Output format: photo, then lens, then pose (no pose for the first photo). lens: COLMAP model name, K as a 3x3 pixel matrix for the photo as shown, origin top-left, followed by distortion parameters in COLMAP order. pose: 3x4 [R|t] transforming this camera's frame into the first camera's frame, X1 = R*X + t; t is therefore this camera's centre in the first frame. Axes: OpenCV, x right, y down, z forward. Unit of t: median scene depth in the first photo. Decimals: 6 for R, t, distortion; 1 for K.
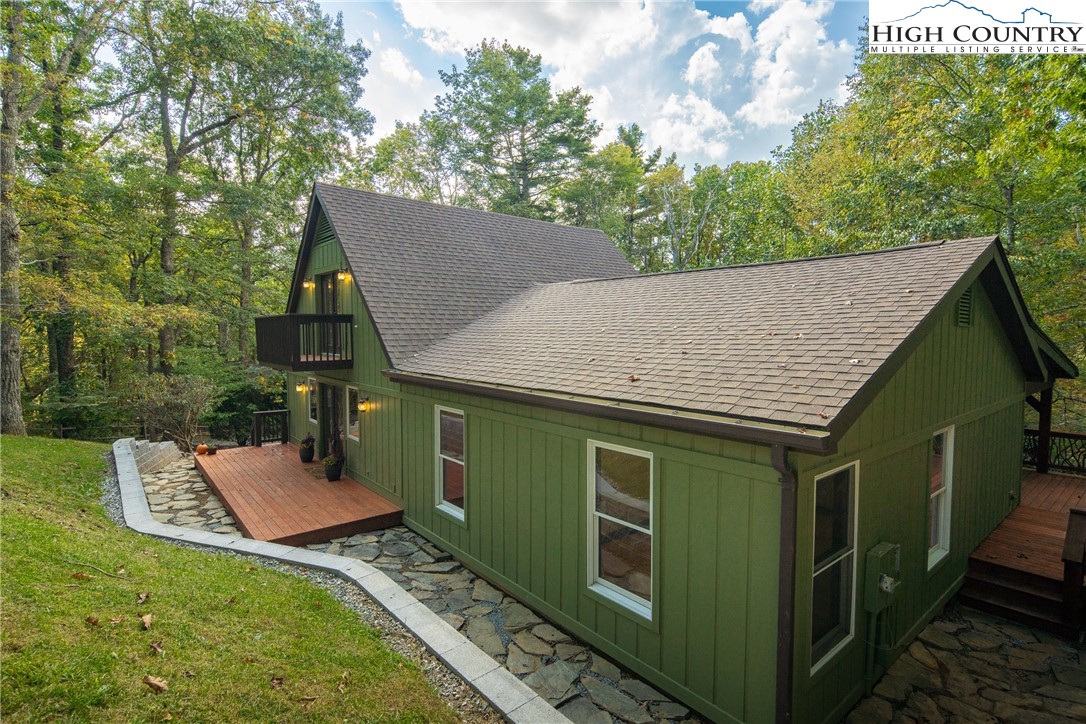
lens RADIAL K [[534.0, 0, 543.0], [0, 534.0, 363.4], [0, 0, 1]] dist [0.002592, 0.000446]
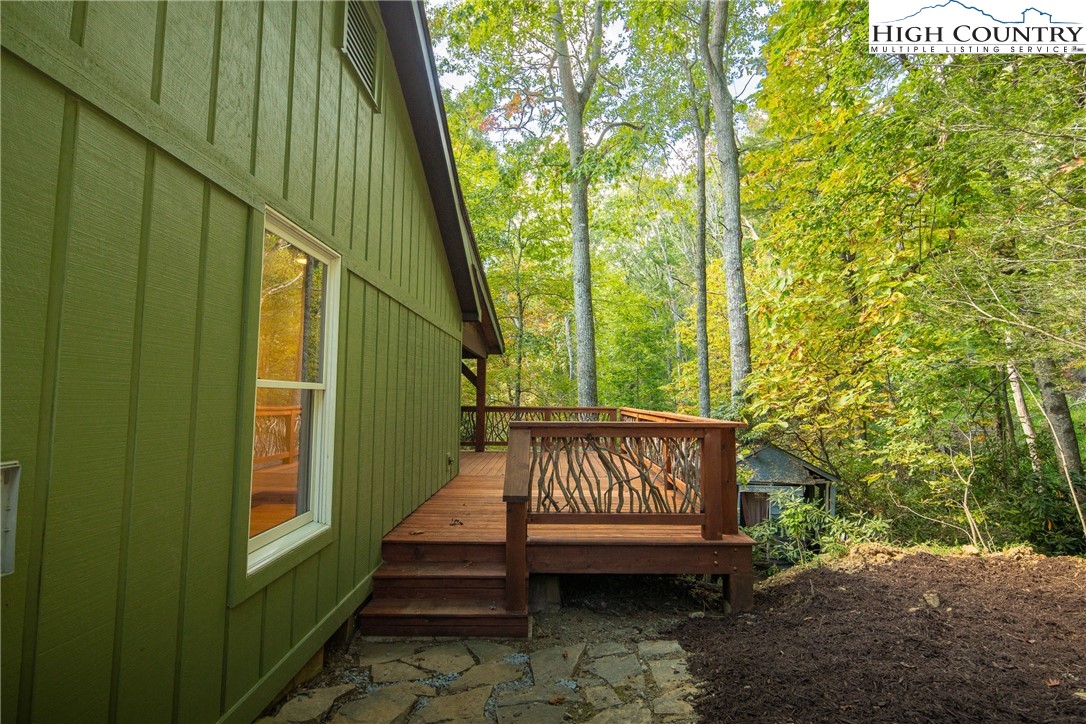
lens RADIAL K [[534.0, 0, 541.9], [0, 534.0, 361.0], [0, 0, 1]] dist [0.002592, 0.000446]
pose [[0.647947, 0.063303, 0.759051, 0.483825], [0.032328, 0.993357, -0.110439, 0.251003], [-0.760999, 0.096097, 0.641596, 0.515270]]
